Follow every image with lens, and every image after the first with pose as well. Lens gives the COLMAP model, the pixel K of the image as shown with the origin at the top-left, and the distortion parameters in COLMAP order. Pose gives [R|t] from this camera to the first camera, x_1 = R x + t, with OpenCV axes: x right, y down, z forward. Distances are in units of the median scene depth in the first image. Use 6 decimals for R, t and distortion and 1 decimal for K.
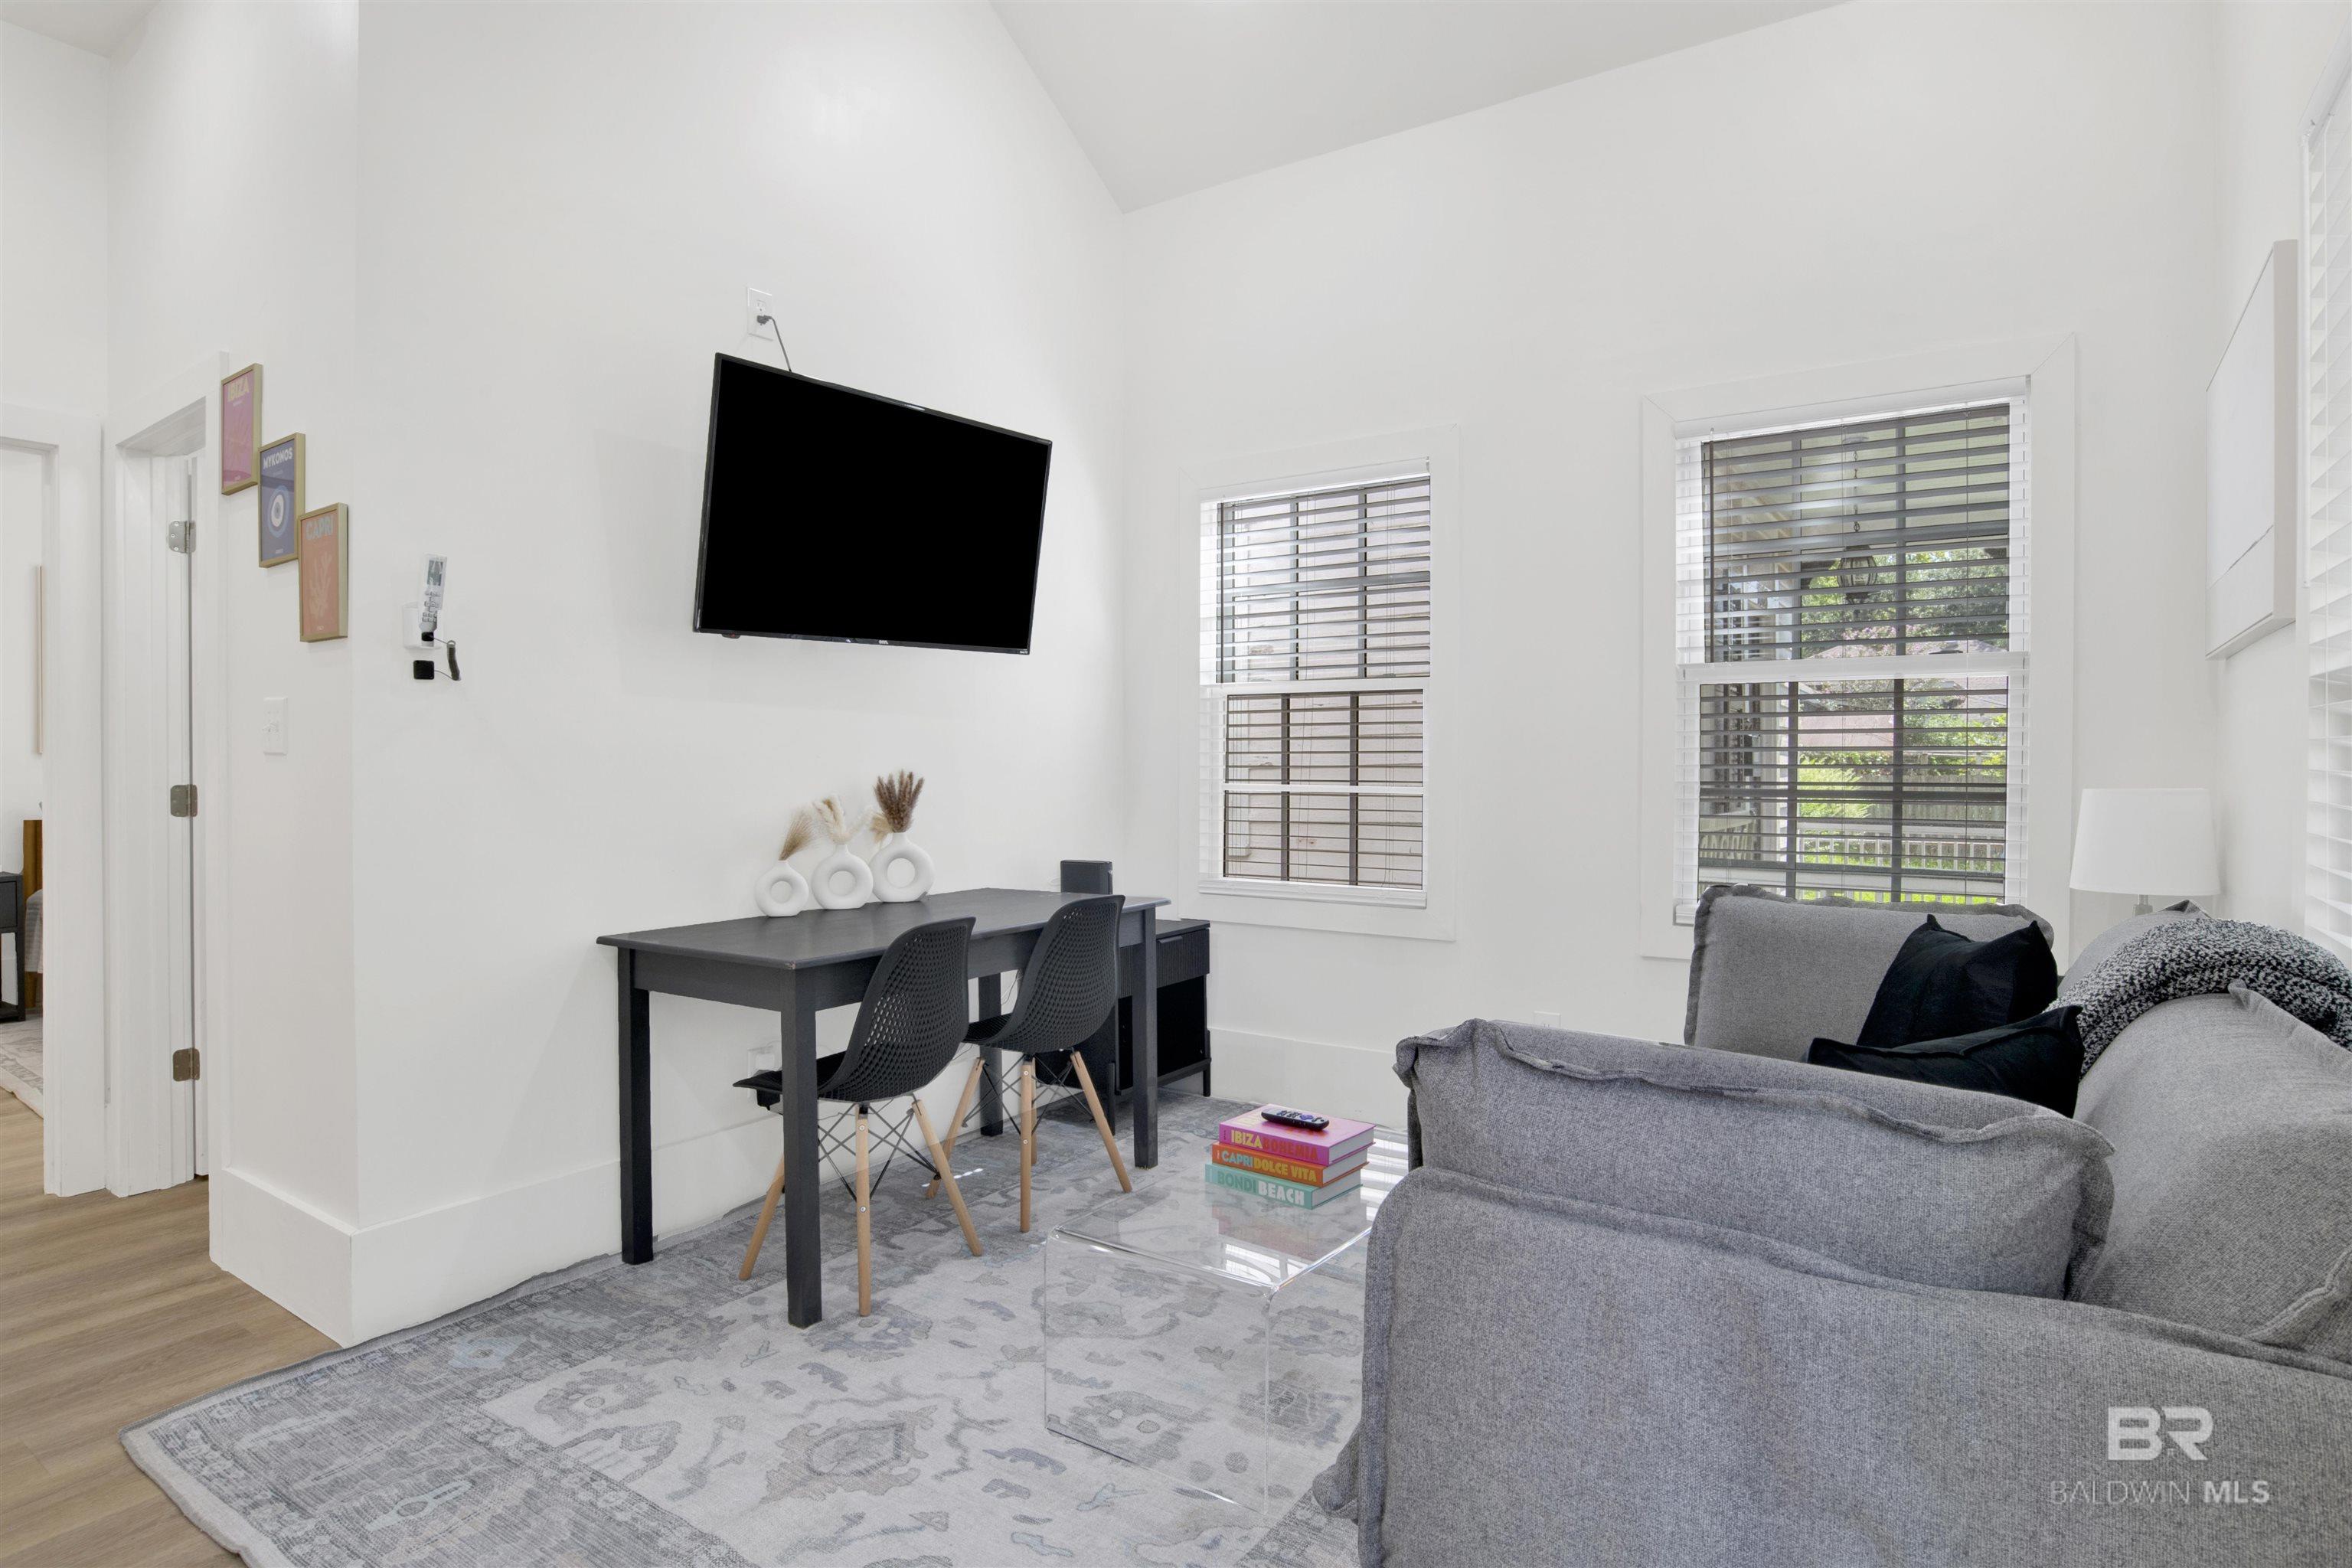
lens RADIAL K [[1254.6, 0, 1167.3], [0, 1254.6, 775.9], [0, 0, 1]] dist [-0.049669, 0.005495]
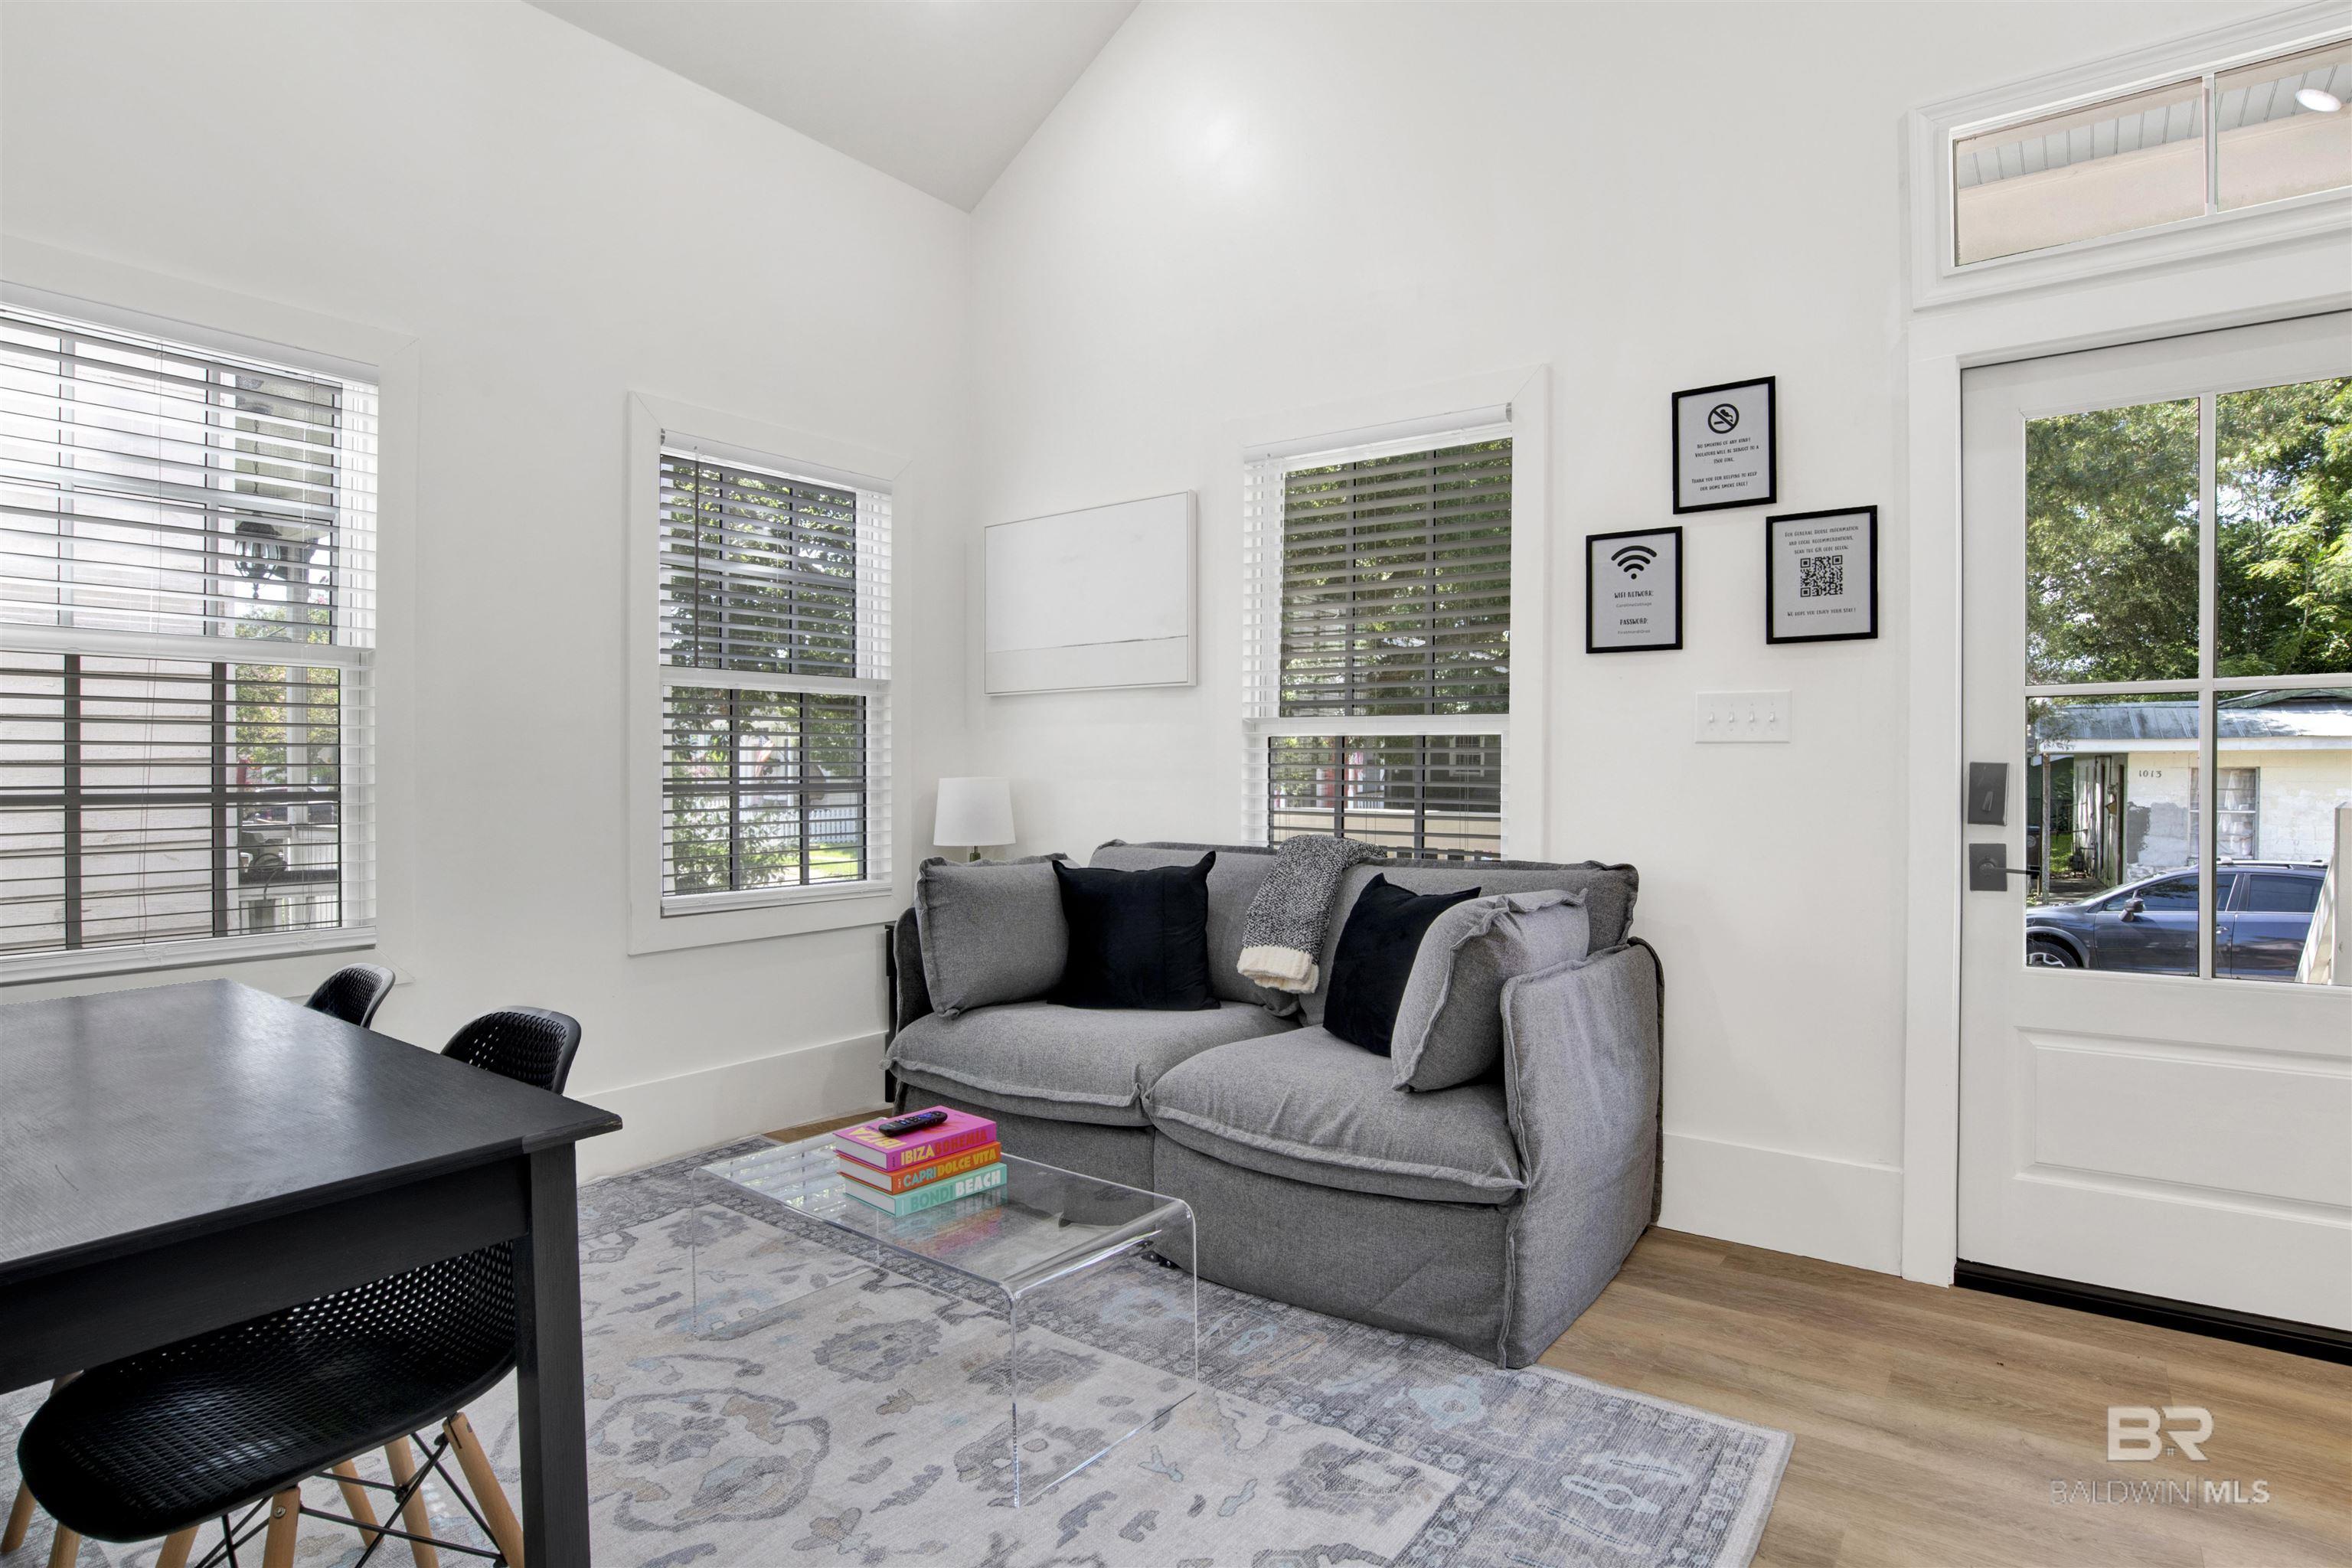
lens RADIAL K [[1254.6, 0, 1203.6], [0, 1254.6, 787.4], [0, 0, 1]] dist [-0.049669, 0.005495]
pose [[0.030276, -0.029279, 0.999113, -0.868713], [0.006918, 0.999553, 0.029082, -0.018586], [-0.999518, 0.006032, 0.030465, 0.745527]]
